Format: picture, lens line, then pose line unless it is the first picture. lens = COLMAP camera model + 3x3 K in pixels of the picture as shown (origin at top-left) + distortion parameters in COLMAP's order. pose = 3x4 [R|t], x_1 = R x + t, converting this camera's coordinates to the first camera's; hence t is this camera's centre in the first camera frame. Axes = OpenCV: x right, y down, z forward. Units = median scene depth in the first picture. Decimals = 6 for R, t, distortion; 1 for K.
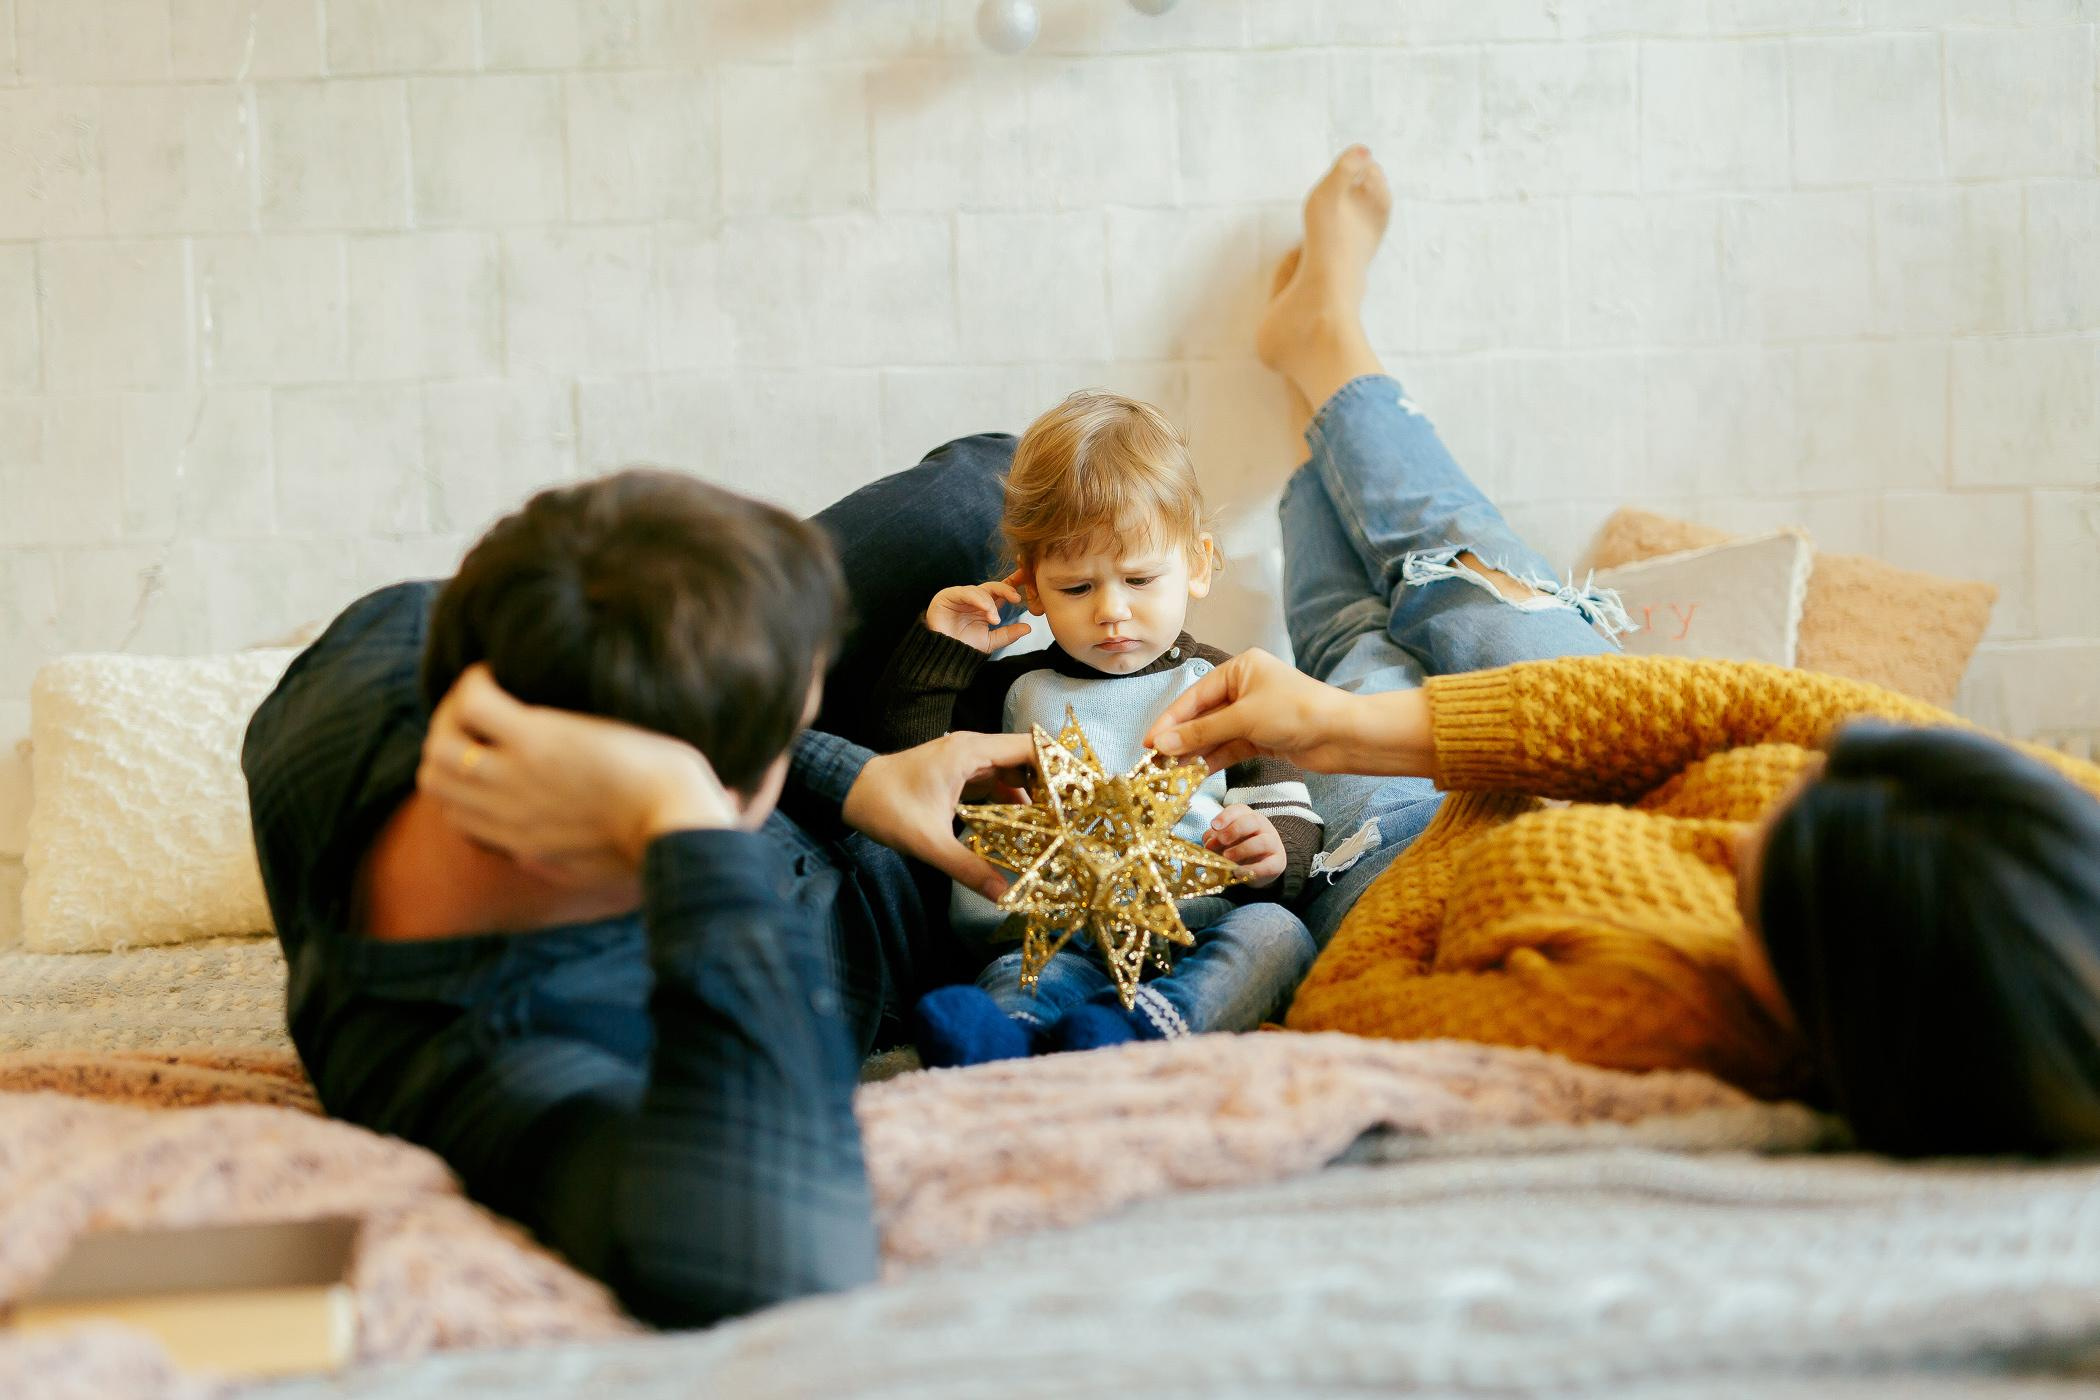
lens RADIAL K [[3244.1, 0, 1049.4], [0, 3244.1, 703.4], [0, 0, 1]] dist [-0.035131, 0.000000]
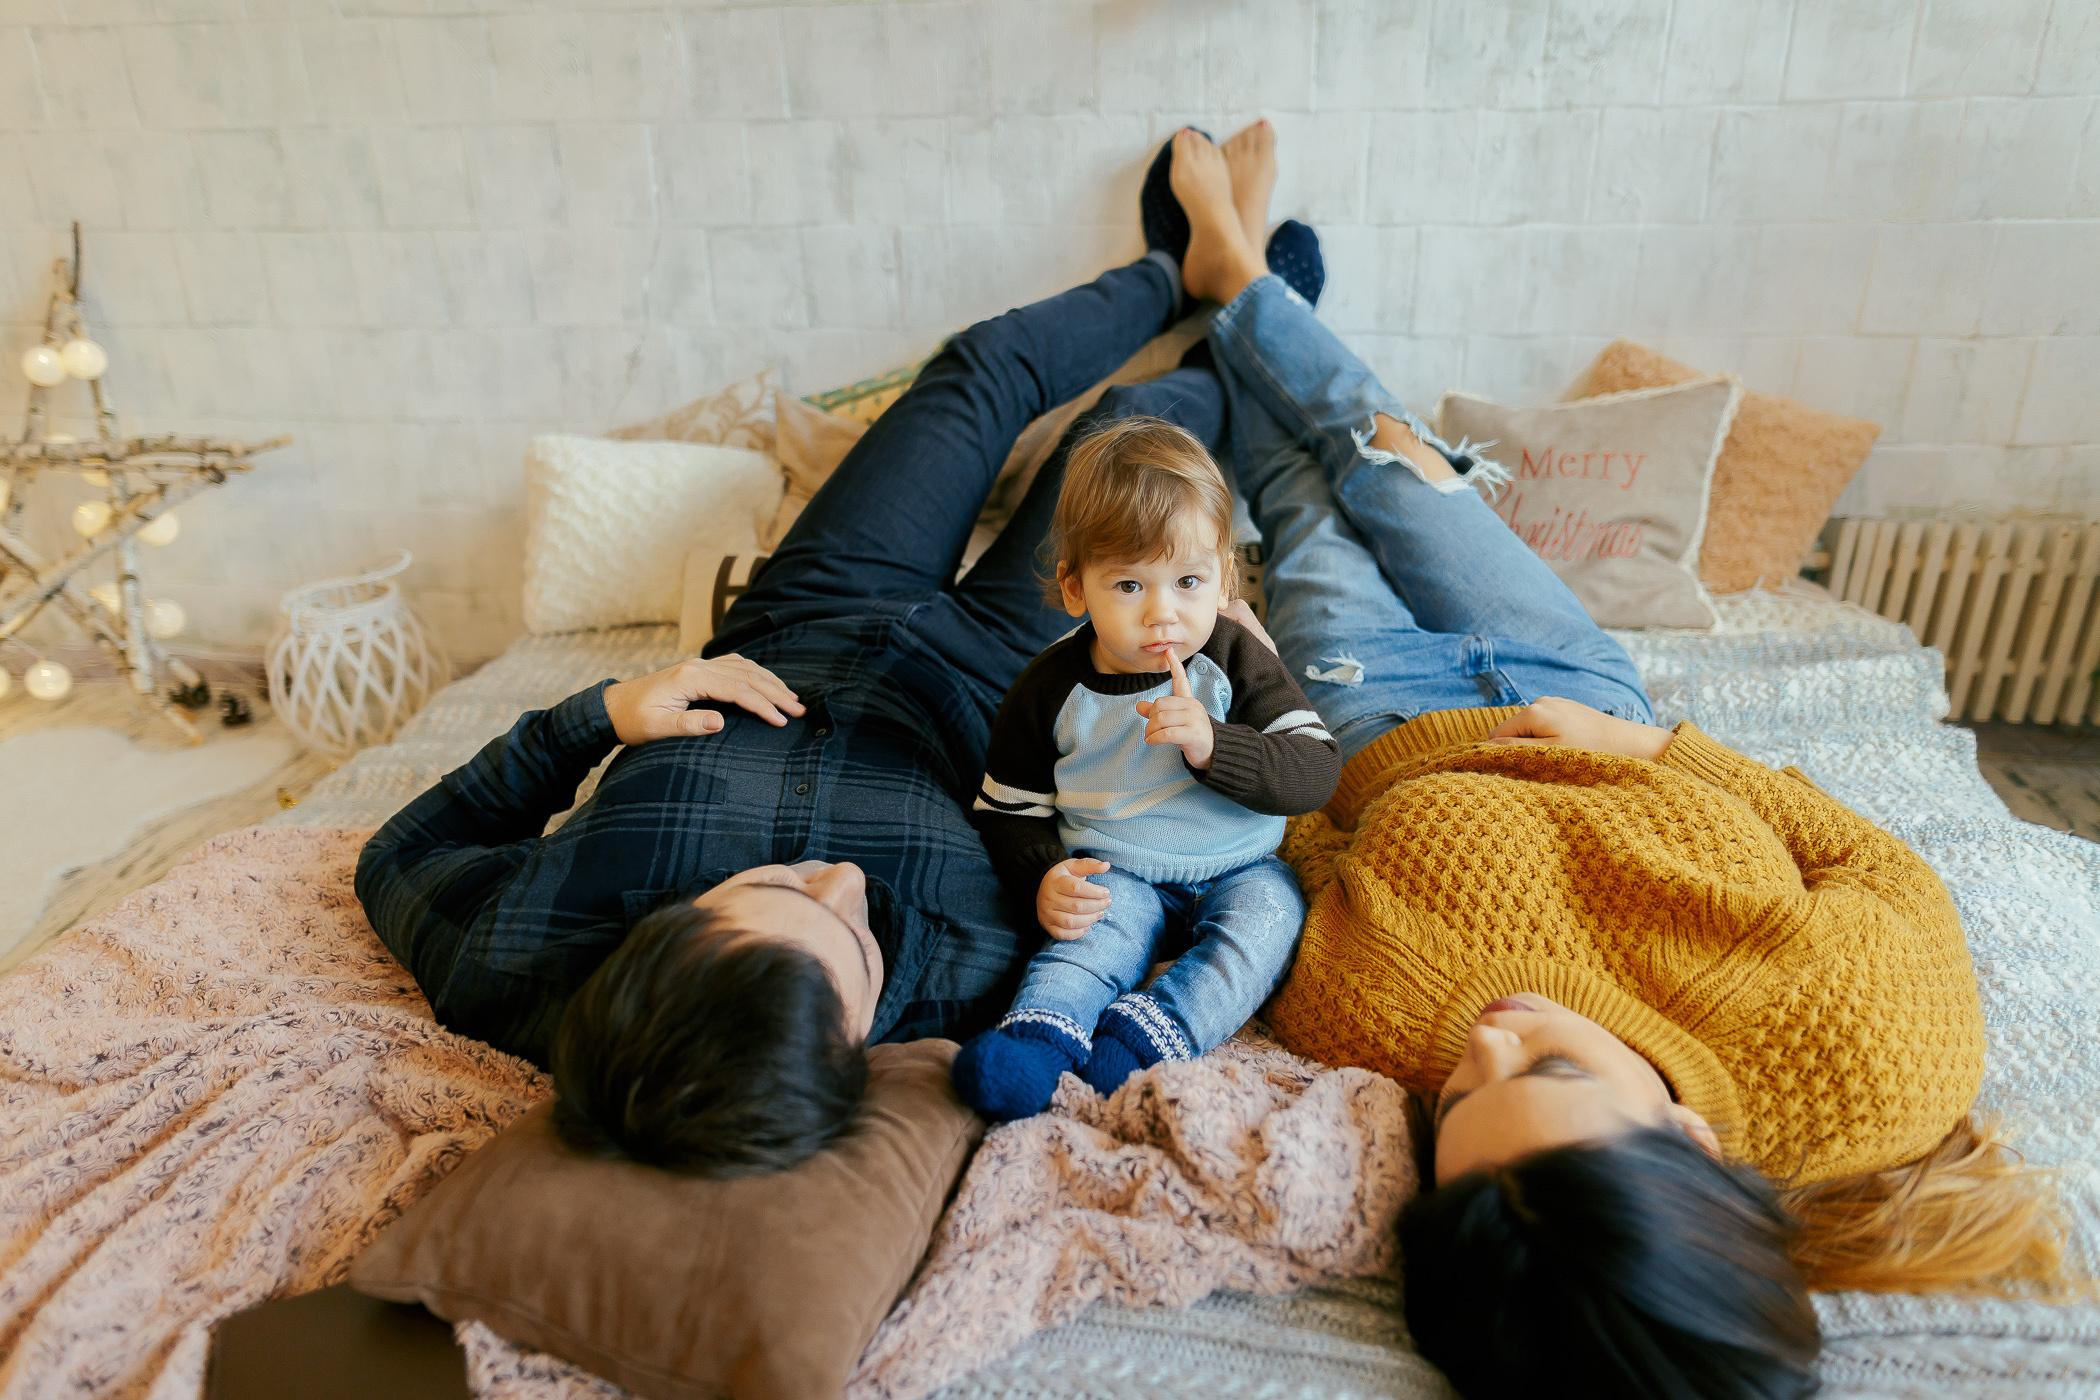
lens RADIAL K [[1426.2, 0, 1041.9], [0, 1426.2, 701.8], [0, 0, 1]] dist [-0.020875, 0.014237]
pose [[0.984385, 0.081168, -0.156197, 0.041475], [-0.022991, 0.939026, 0.343076, -0.121330], [0.174520, -0.334128, 0.926230, 0.325052]]
